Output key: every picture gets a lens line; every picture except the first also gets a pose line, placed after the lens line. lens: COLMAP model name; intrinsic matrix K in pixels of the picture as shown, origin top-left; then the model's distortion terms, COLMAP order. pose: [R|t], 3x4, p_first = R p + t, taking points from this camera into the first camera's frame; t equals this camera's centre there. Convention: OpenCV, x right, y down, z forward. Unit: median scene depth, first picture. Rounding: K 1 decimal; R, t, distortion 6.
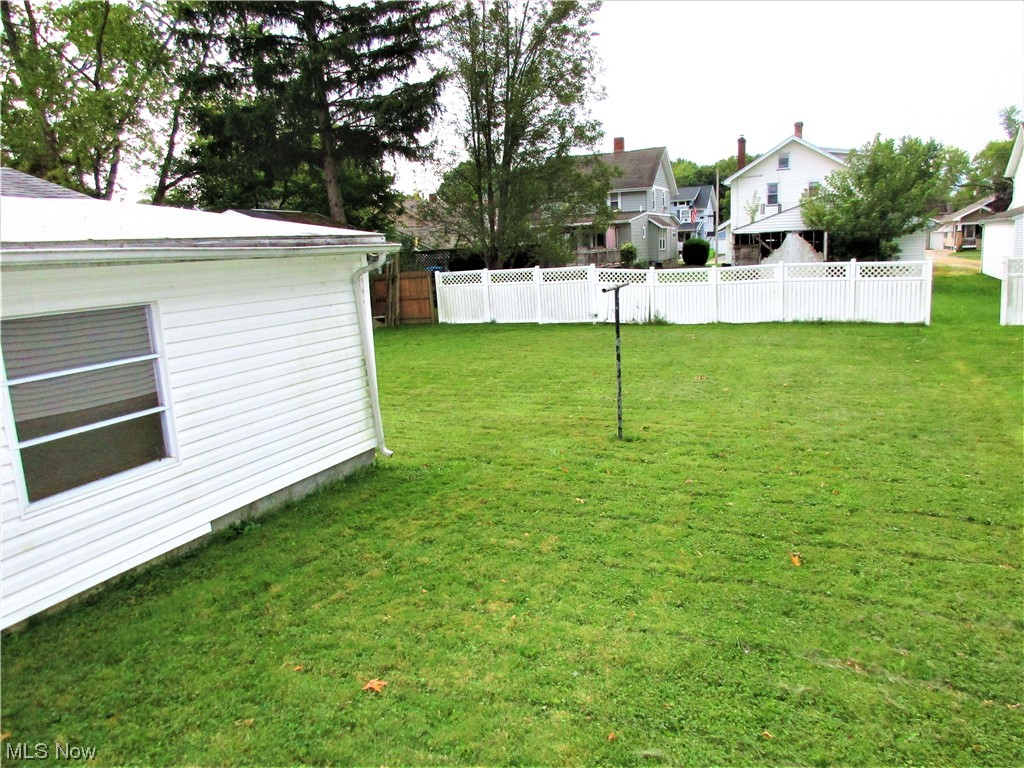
lens RADIAL K [[772.2, 0, 512.0], [0, 772.2, 384.0], [0, 0, 1]] dist [0.002994, 0.003335]
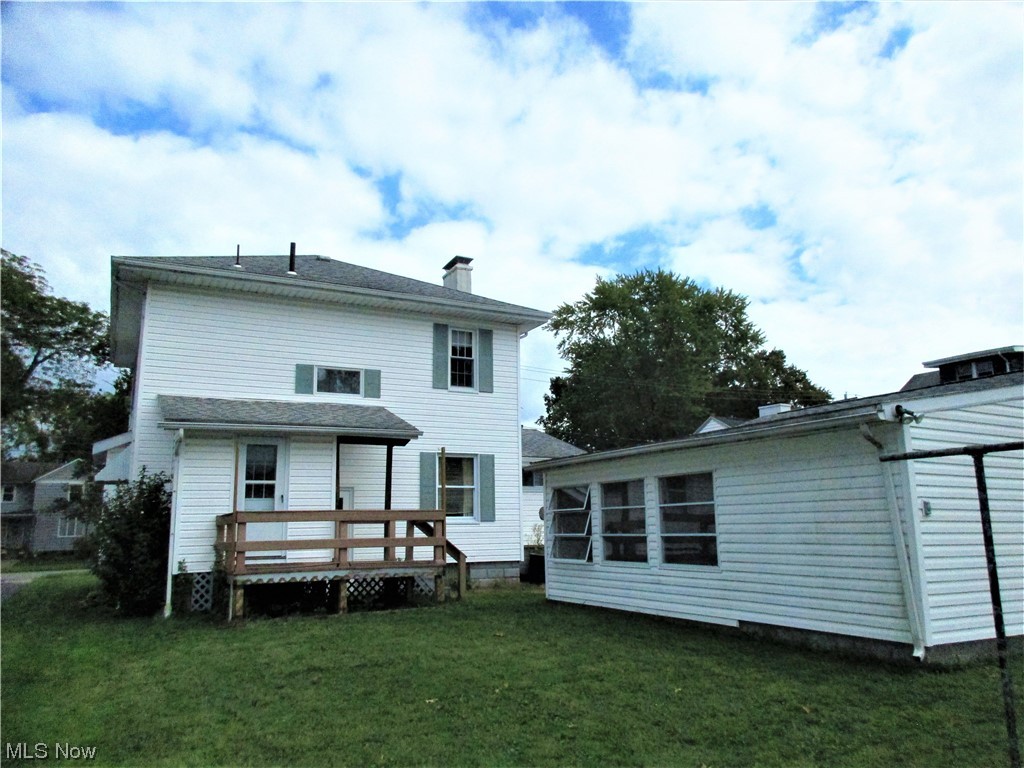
lens RADIAL K [[772.2, 0, 512.0], [0, 772.2, 384.0], [0, 0, 1]] dist [0.002994, 0.003335]
pose [[-0.631890, -0.069779, -0.771911, 1.131765], [-0.076642, 0.996683, -0.027359, -0.212771], [0.771260, 0.041873, -0.635142, 1.696793]]
